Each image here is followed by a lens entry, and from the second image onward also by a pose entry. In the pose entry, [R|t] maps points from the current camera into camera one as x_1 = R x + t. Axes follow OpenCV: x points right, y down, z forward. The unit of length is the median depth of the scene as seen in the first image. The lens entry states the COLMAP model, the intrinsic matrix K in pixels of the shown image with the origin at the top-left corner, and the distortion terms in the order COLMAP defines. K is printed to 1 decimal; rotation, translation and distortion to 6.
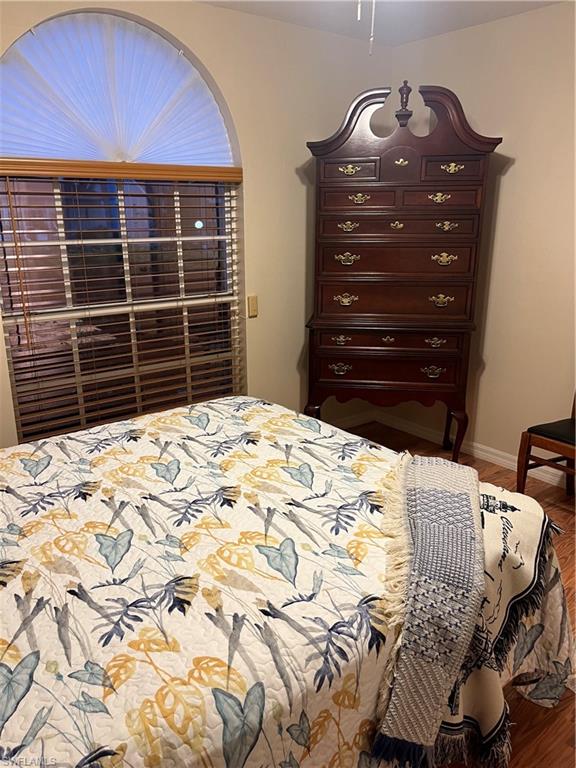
lens RADIAL K [[583.3, 0, 288.0], [0, 583.3, 384.0], [0, 0, 1]] dist [0.073202, -0.105881]
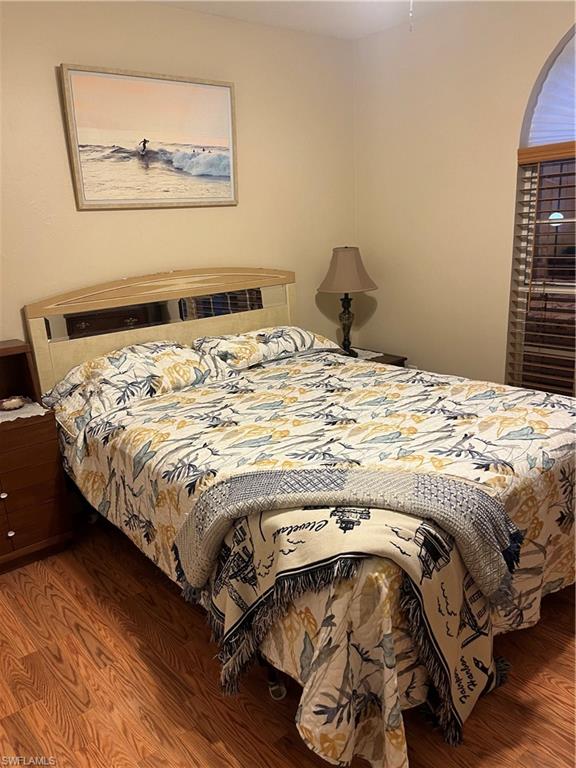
lens RADIAL K [[583.3, 0, 288.0], [0, 583.3, 384.0], [0, 0, 1]] dist [0.073202, -0.105881]
pose [[0.031433, 0.264669, -0.963827, 1.144566], [-0.224292, 0.941578, 0.251244, -0.191268], [0.974015, 0.208281, 0.088960, 0.770706]]
